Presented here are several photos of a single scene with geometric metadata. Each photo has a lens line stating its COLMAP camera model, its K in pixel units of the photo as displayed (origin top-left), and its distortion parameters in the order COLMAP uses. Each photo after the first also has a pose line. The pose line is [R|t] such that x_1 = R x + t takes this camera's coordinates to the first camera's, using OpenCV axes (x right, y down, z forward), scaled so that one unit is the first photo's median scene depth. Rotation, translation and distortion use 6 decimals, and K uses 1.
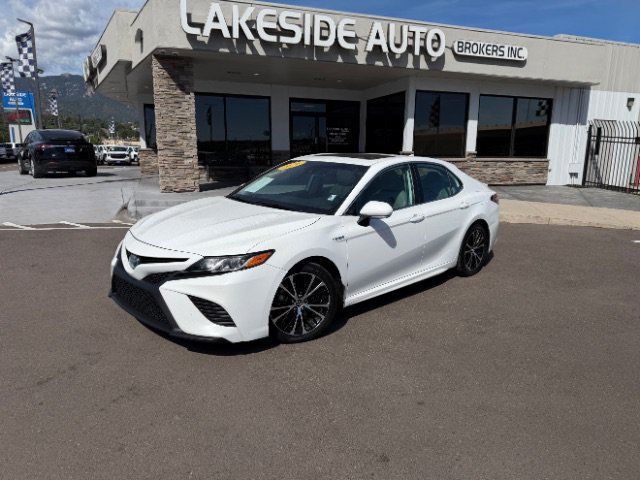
lens RADIAL K [[454.9, 0, 319.1], [0, 454.9, 243.7], [0, 0, 1]] dist [0.029576, -0.041497]
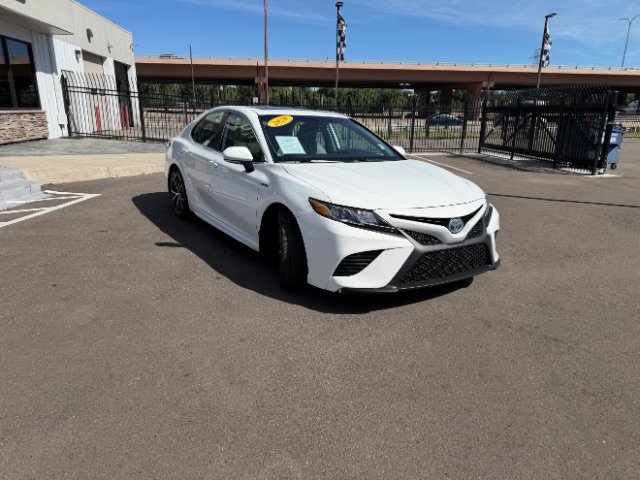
lens RADIAL K [[450.9, 0, 318.1], [0, 450.9, 247.8], [0, 0, 1]] dist [0.039870, -0.046632]
pose [[0.224994, -0.295611, 0.928435, -0.456073], [0.187715, 0.948167, 0.256403, -0.071910], [-0.956107, 0.116592, 0.268822, 0.341480]]
